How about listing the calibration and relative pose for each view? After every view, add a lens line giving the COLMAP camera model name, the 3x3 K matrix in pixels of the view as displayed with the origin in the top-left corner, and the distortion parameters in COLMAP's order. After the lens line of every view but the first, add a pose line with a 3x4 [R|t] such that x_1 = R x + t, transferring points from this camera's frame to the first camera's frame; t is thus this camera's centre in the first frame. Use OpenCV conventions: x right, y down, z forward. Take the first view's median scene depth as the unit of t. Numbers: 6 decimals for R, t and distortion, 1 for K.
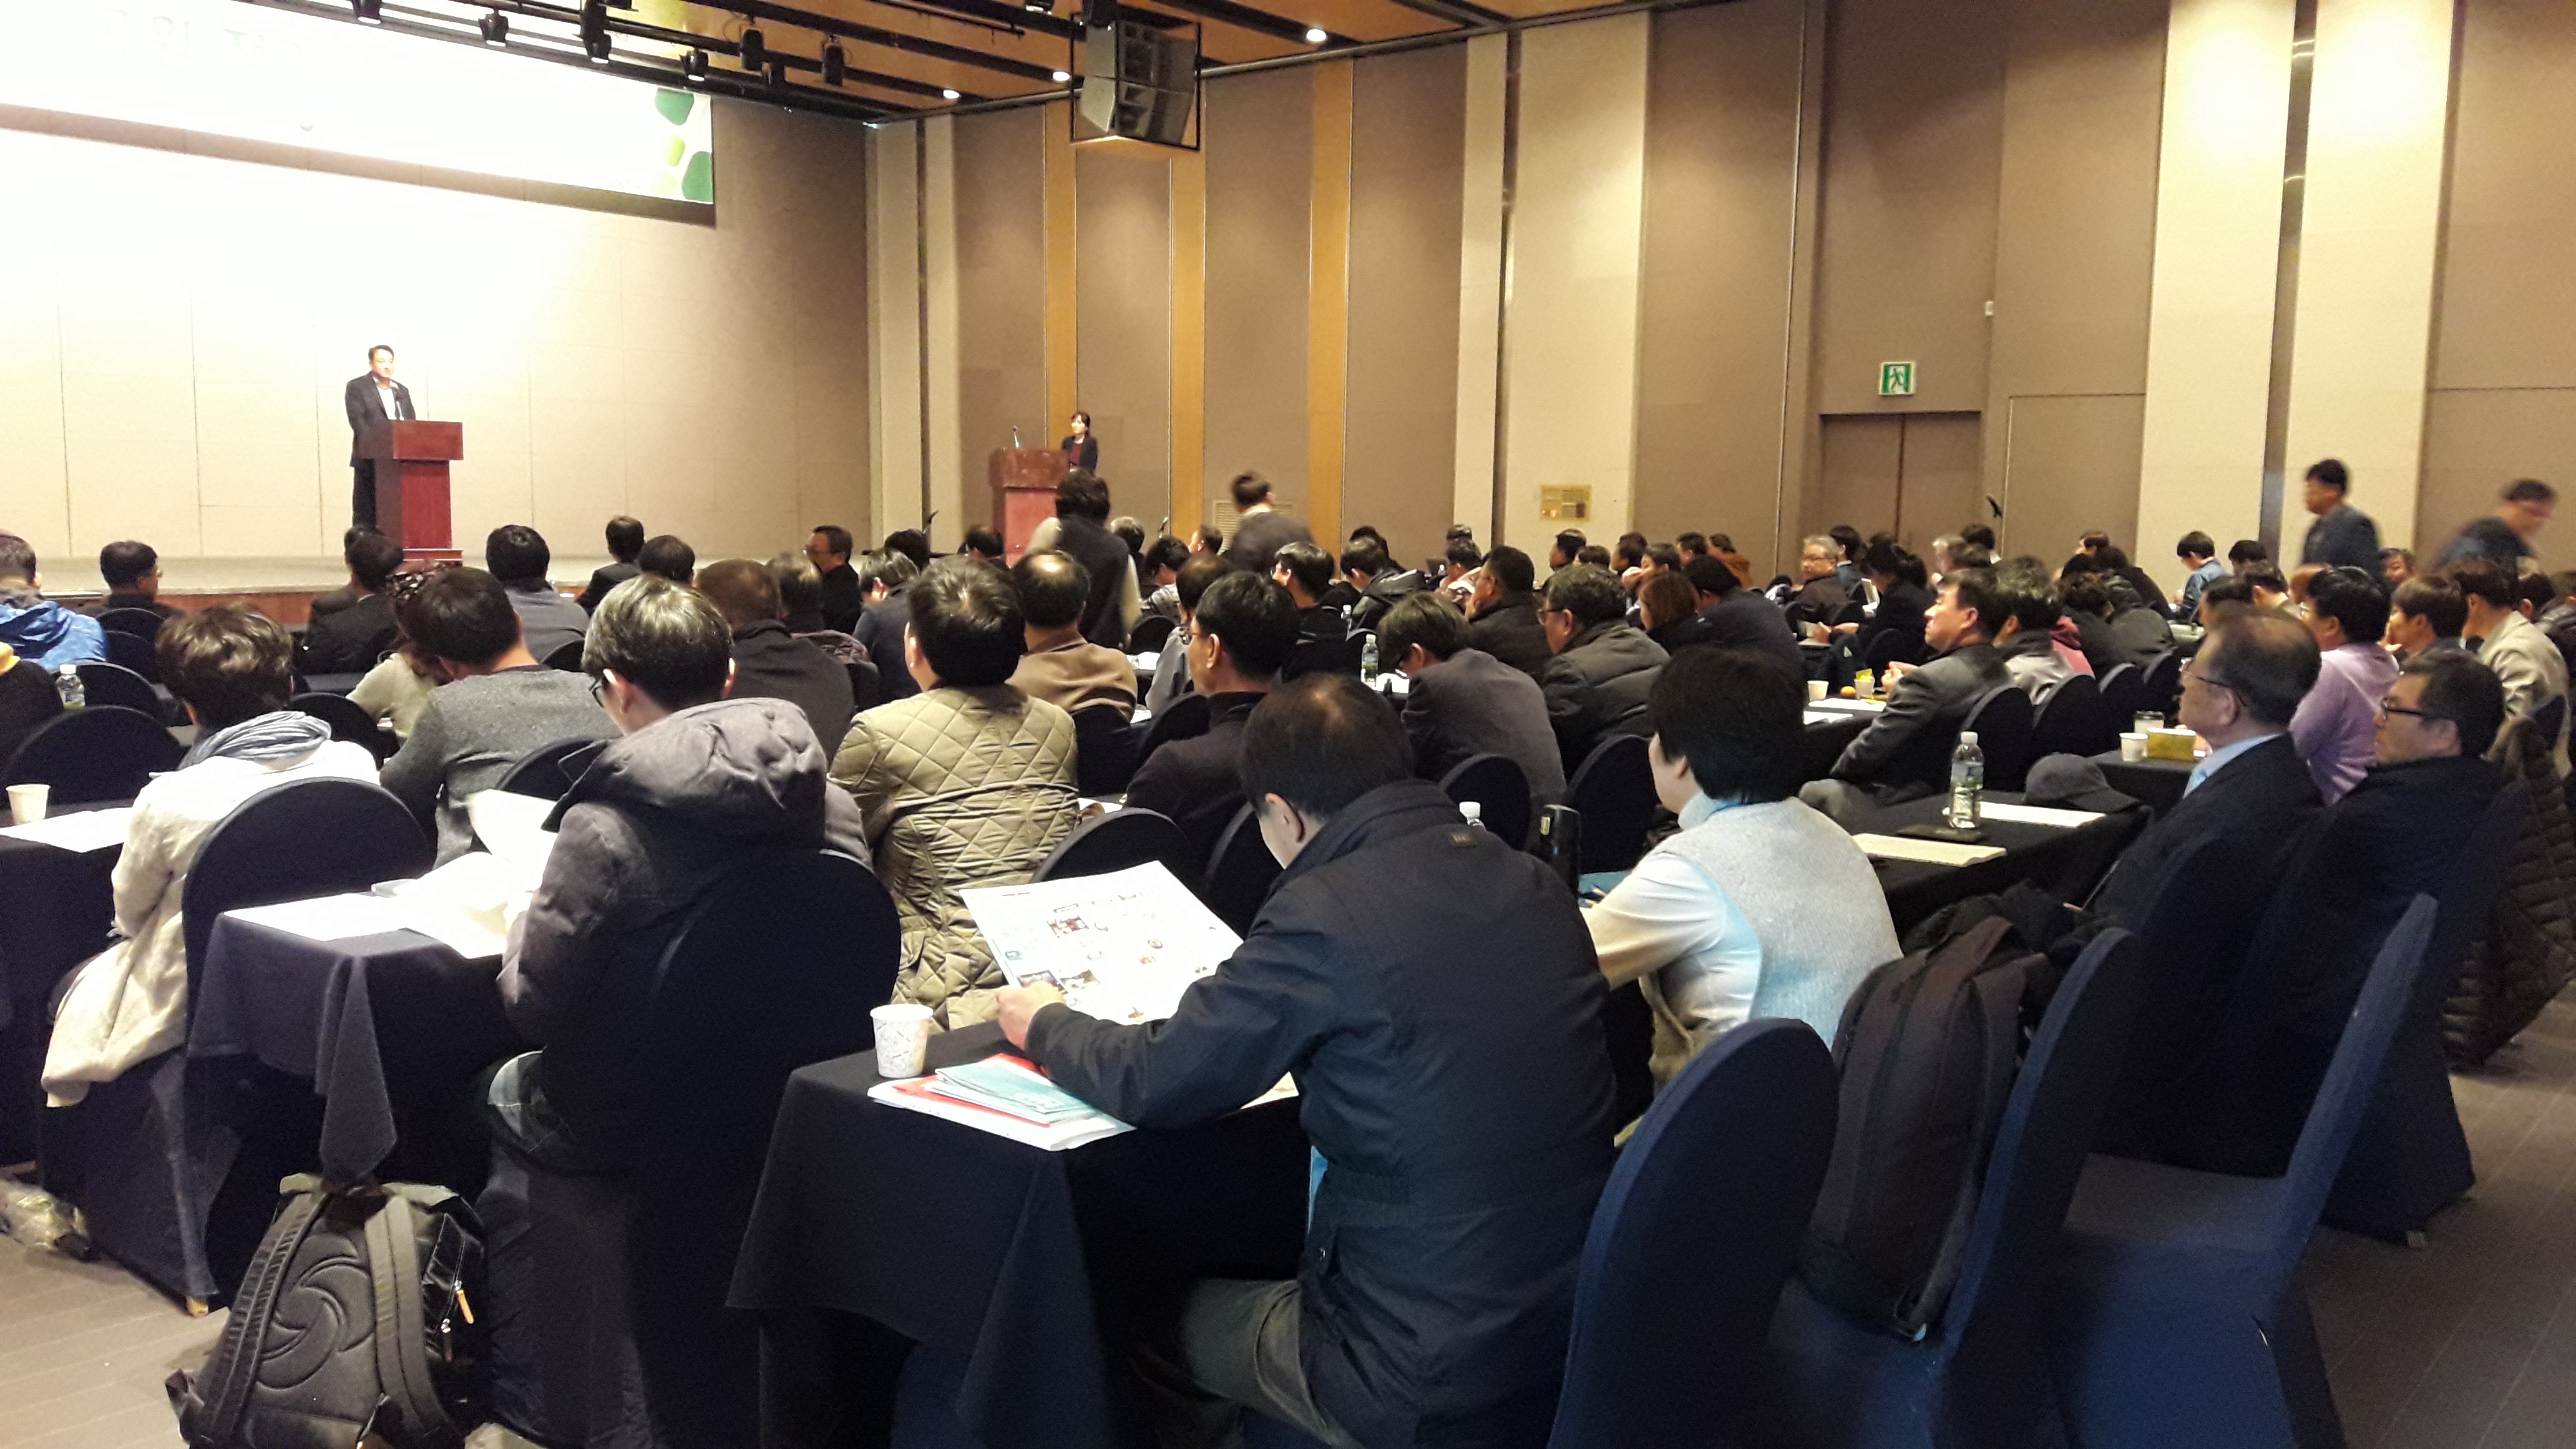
lens RADIAL K [[2214.6, 0, 1288.0], [0, 2214.6, 724.5], [0, 0, 1]] dist [-0.001353, -0.003038]
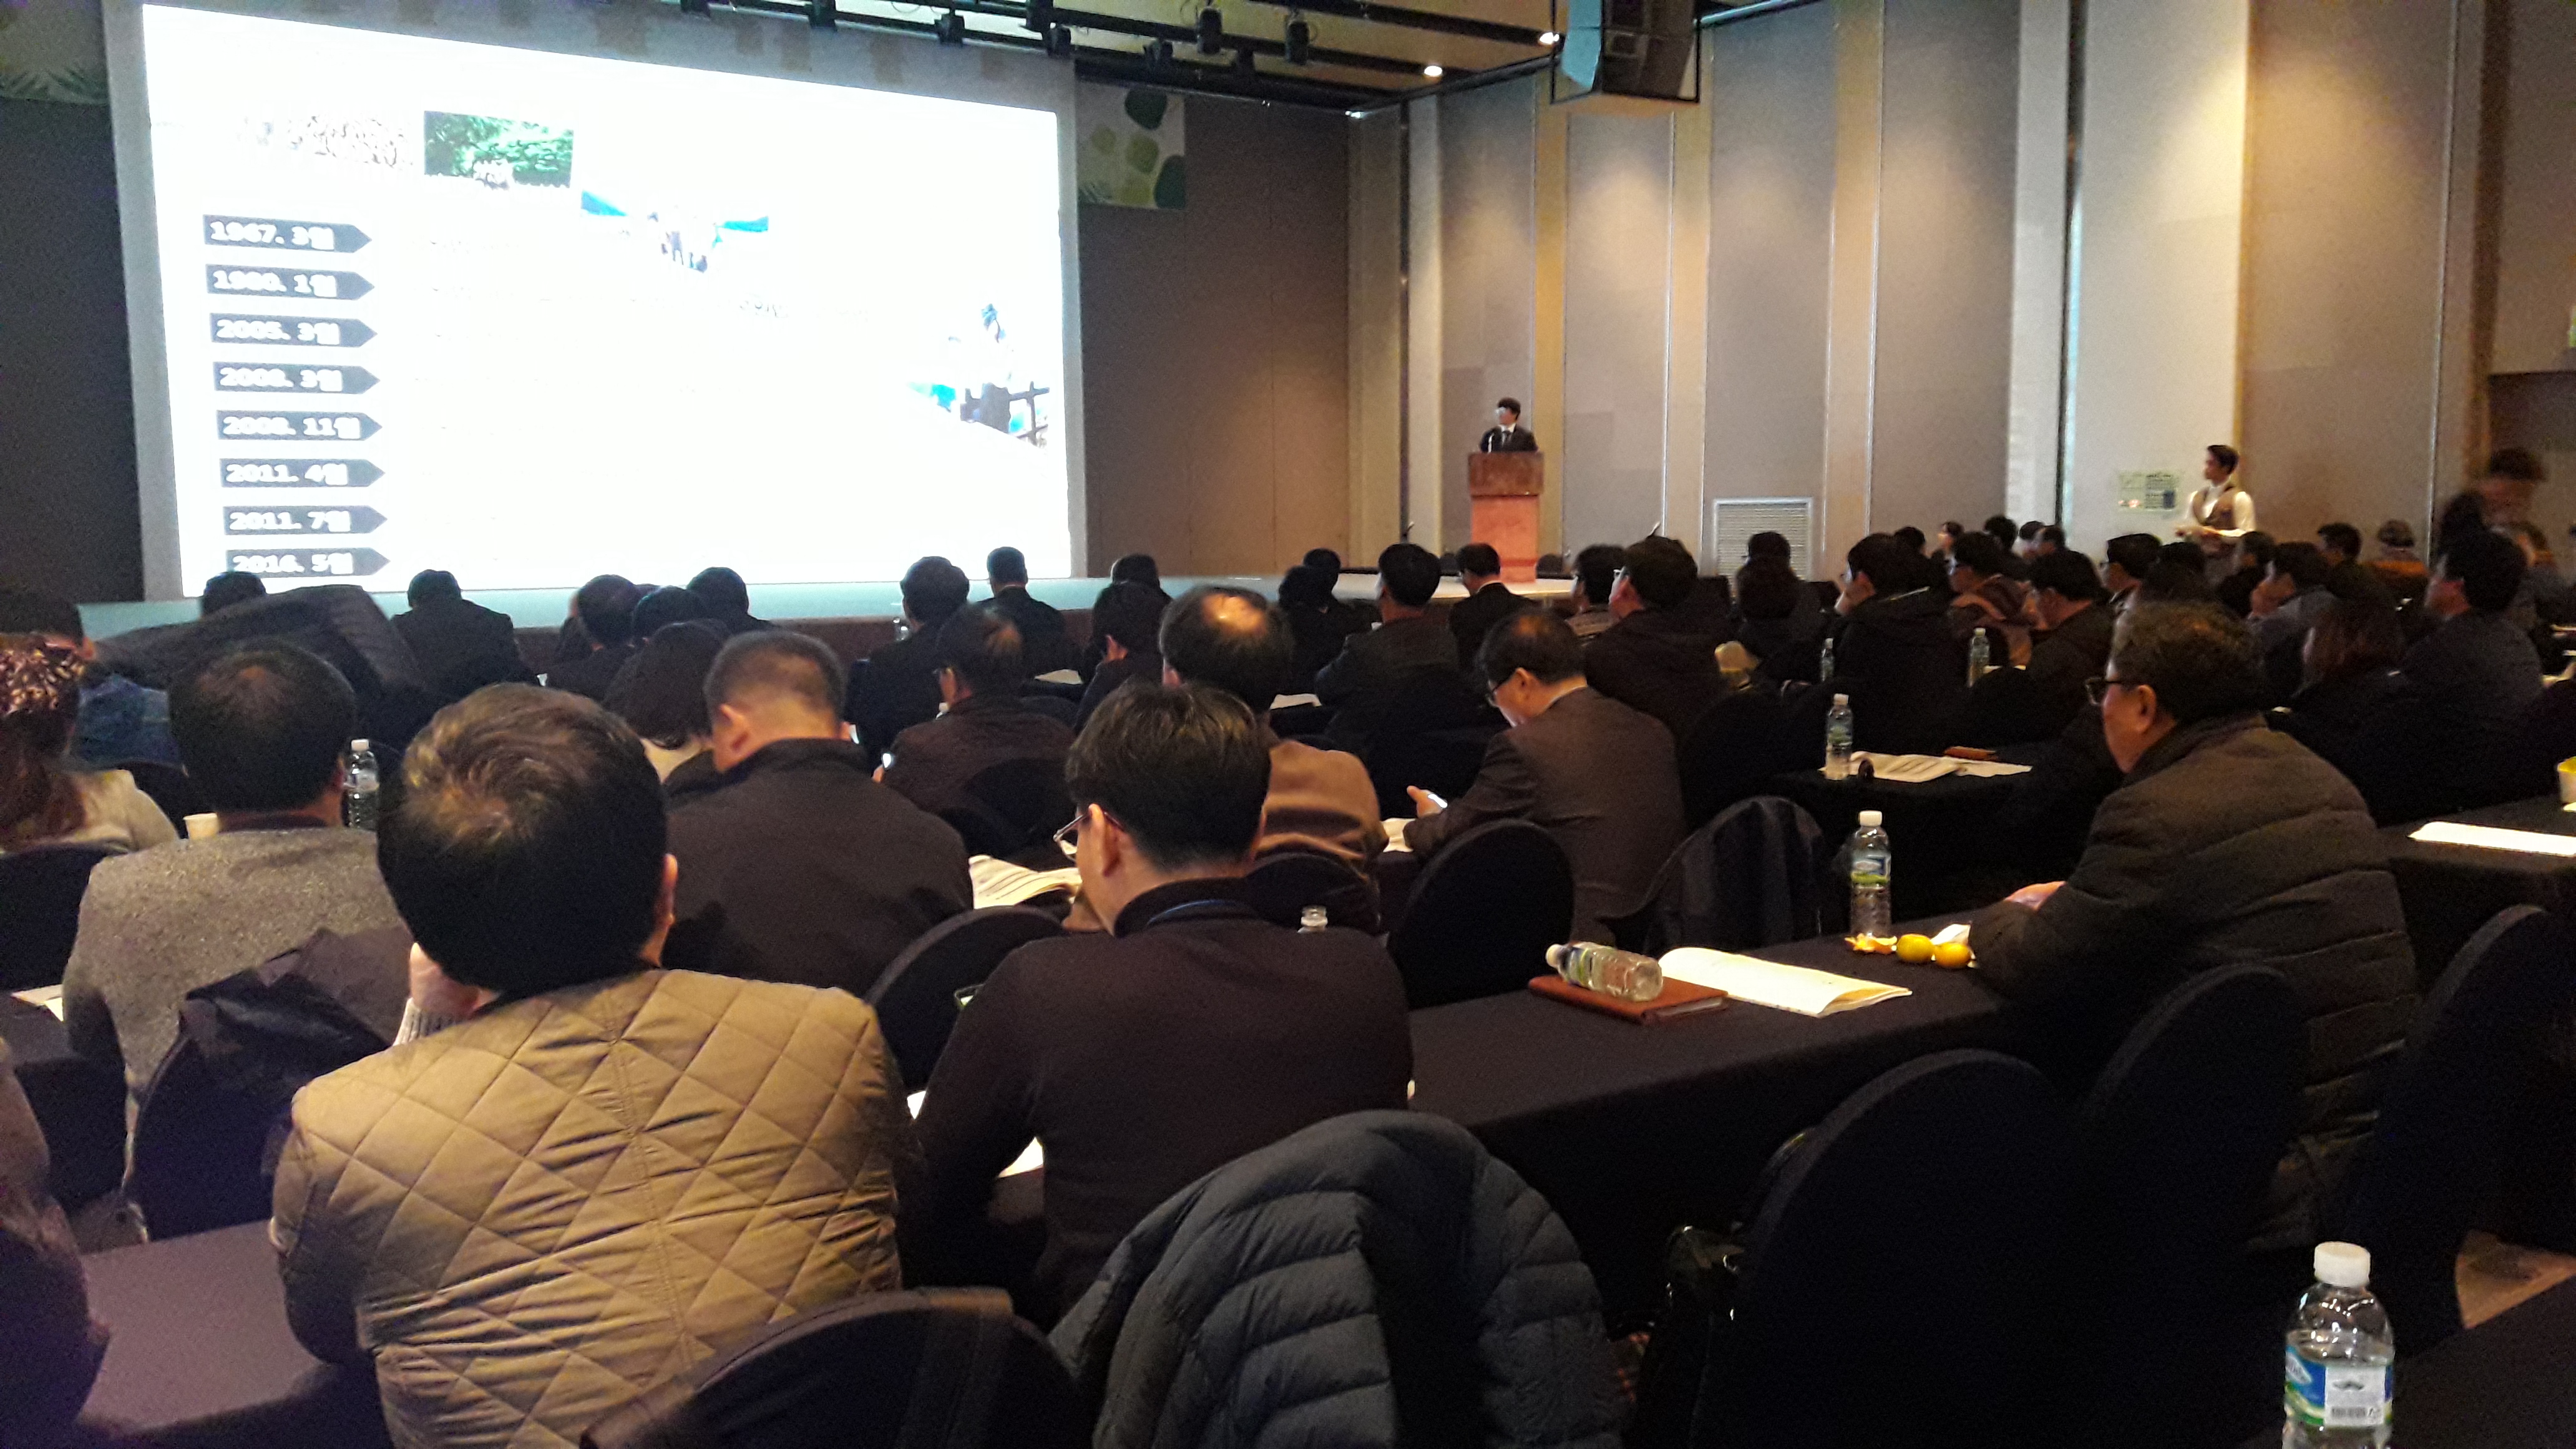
lens RADIAL K [[2066.5, 0, 1284.7], [0, 2066.5, 755.1], [0, 0, 1]] dist [0.003593, -0.039467]
pose [[0.964291, 0.005611, -0.264786, 0.020043], [-0.000599, 0.999819, 0.019006, -0.016735], [0.264845, -0.018169, 0.964120, 0.160091]]
